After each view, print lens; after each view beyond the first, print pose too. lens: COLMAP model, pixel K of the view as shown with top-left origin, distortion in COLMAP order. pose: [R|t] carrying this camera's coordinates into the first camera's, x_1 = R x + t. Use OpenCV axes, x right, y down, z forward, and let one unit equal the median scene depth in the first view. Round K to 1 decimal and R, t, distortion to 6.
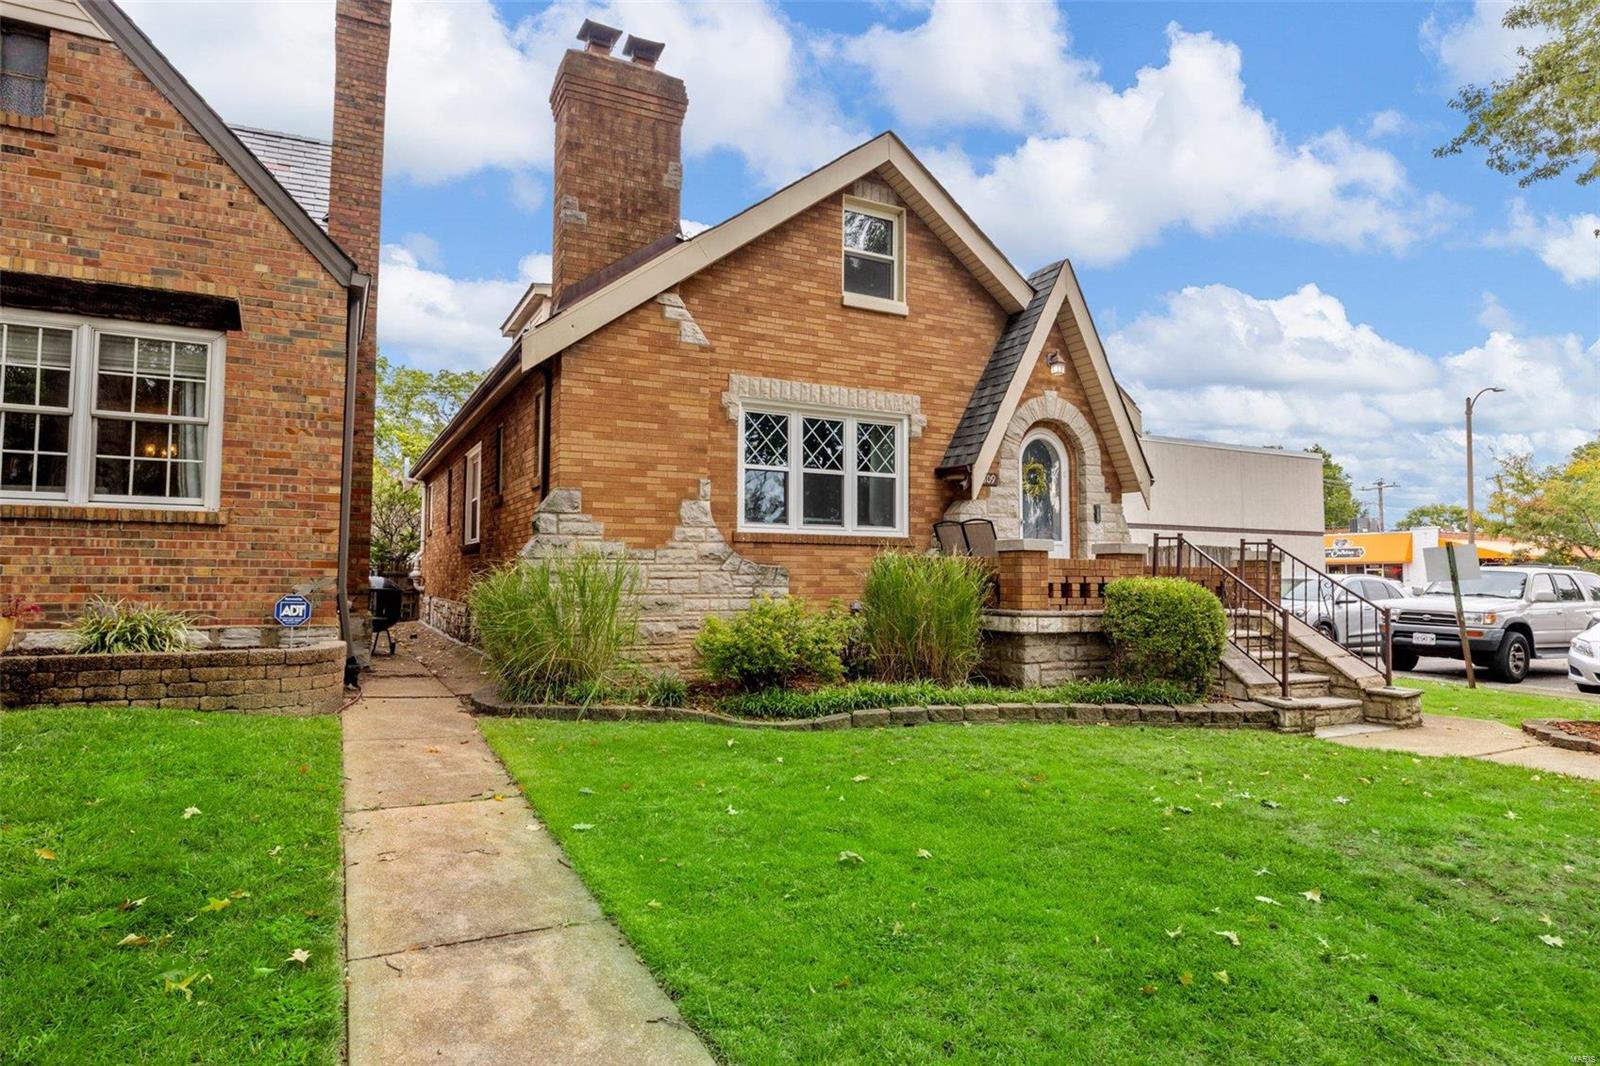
lens RADIAL K [[891.1, 0, 799.6], [0, 891.1, 537.3], [0, 0, 1]] dist [0.000563, -0.000518]
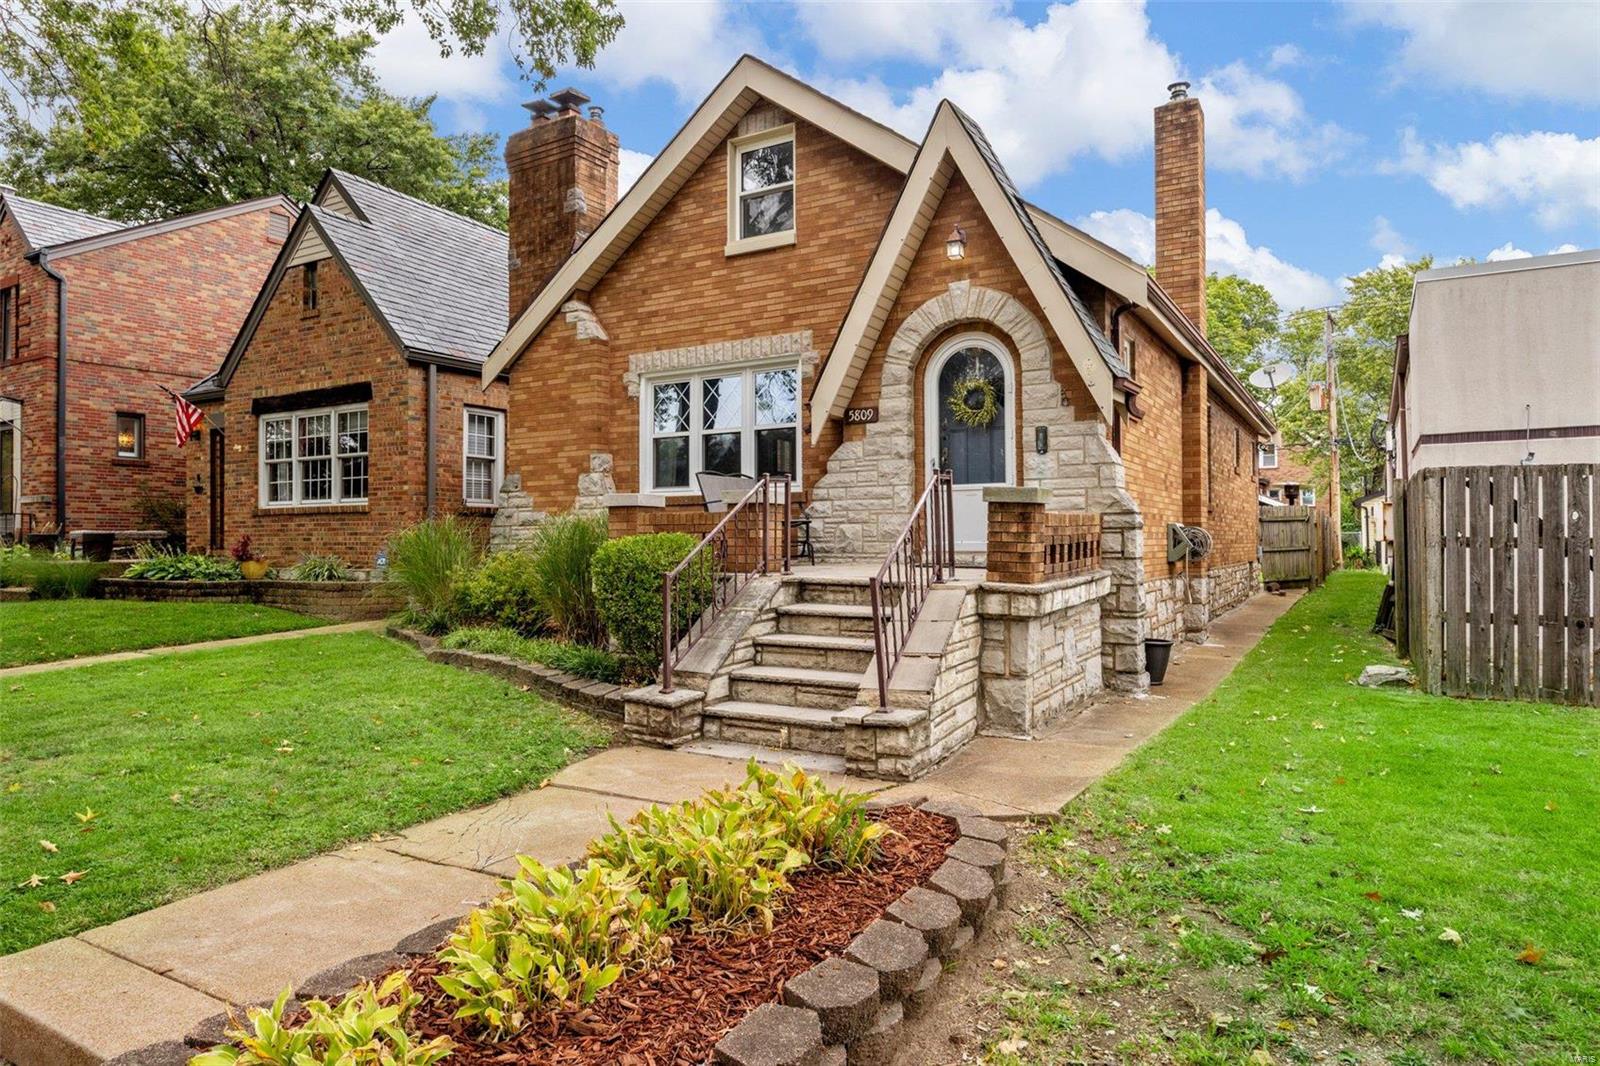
lens RADIAL K [[960.0, 0, 800.0], [0, 960.0, 533.0], [0, 0, 1]] dist [-0.005138, -0.000415]
pose [[0.524718, -0.016474, -0.851117, 1.058308], [0.045714, 0.998915, 0.008848, 0.037010], [0.850048, -0.043551, 0.524902, 0.550729]]
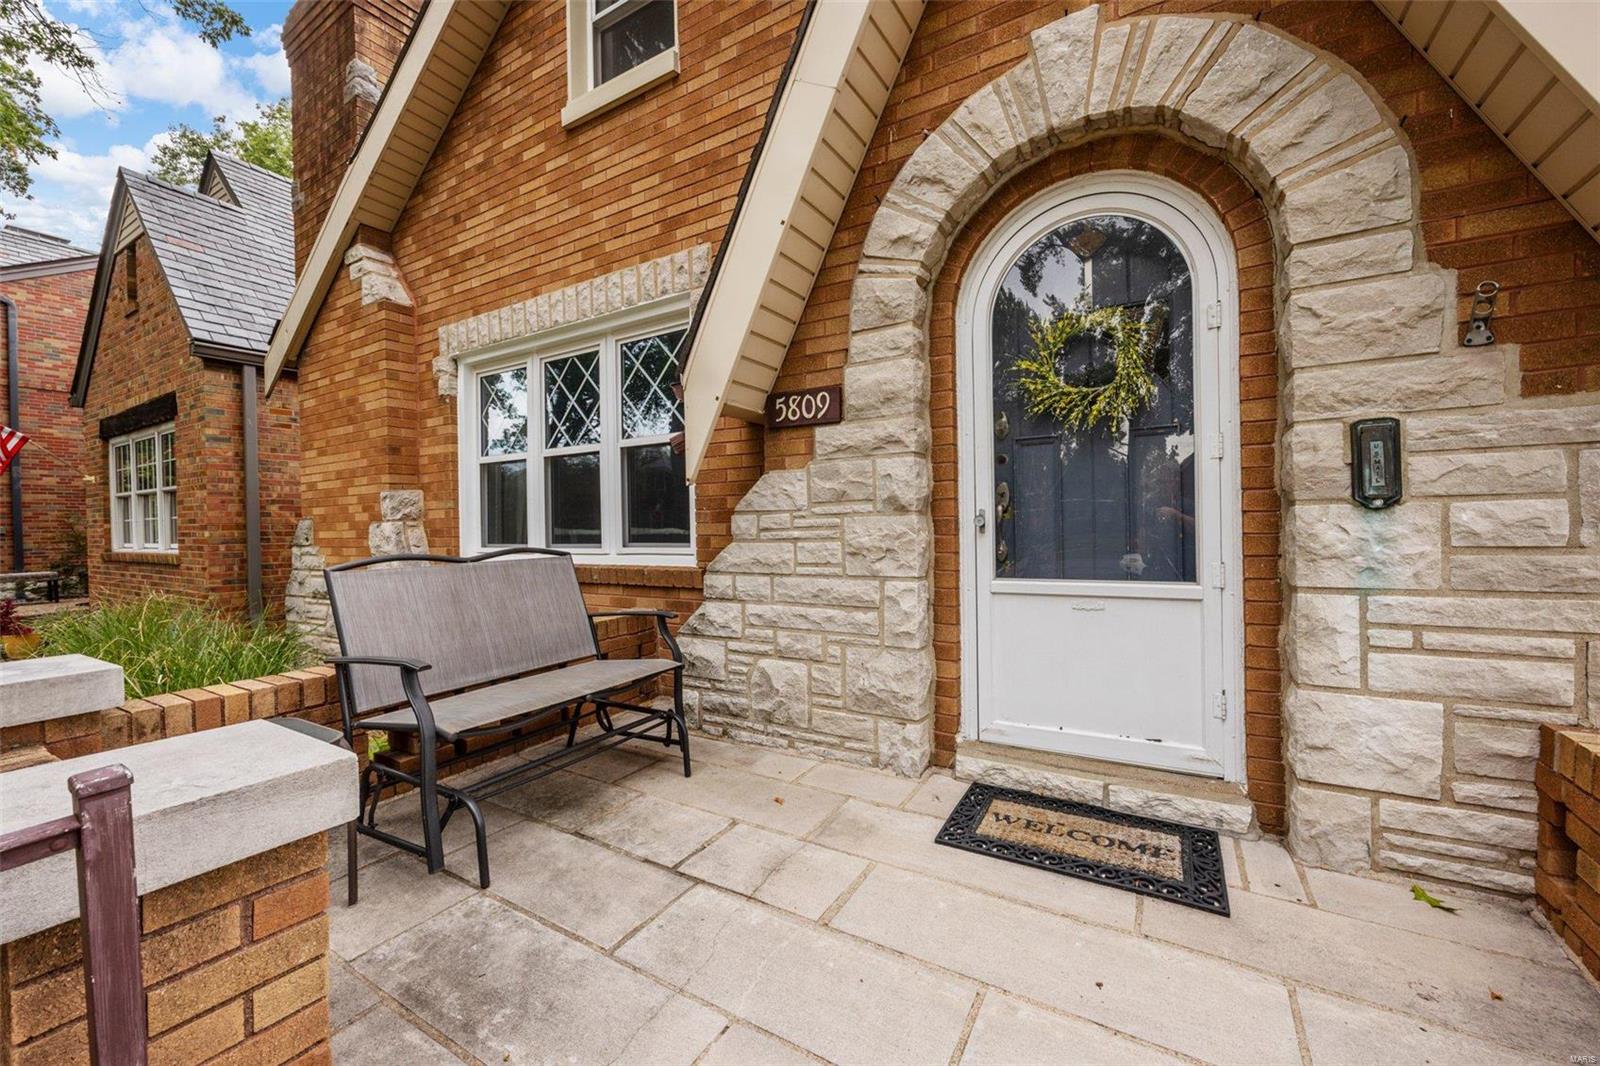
lens RADIAL K [[629.6, 0, 801.8], [0, 629.6, 534.3], [0, 0, 1]] dist [-0.002553, -0.000053]
pose [[0.518655, -0.002323, -0.854981, 0.477023], [0.057278, 0.997844, 0.032035, -0.027268], [0.853063, -0.065587, 0.517670, 0.989303]]
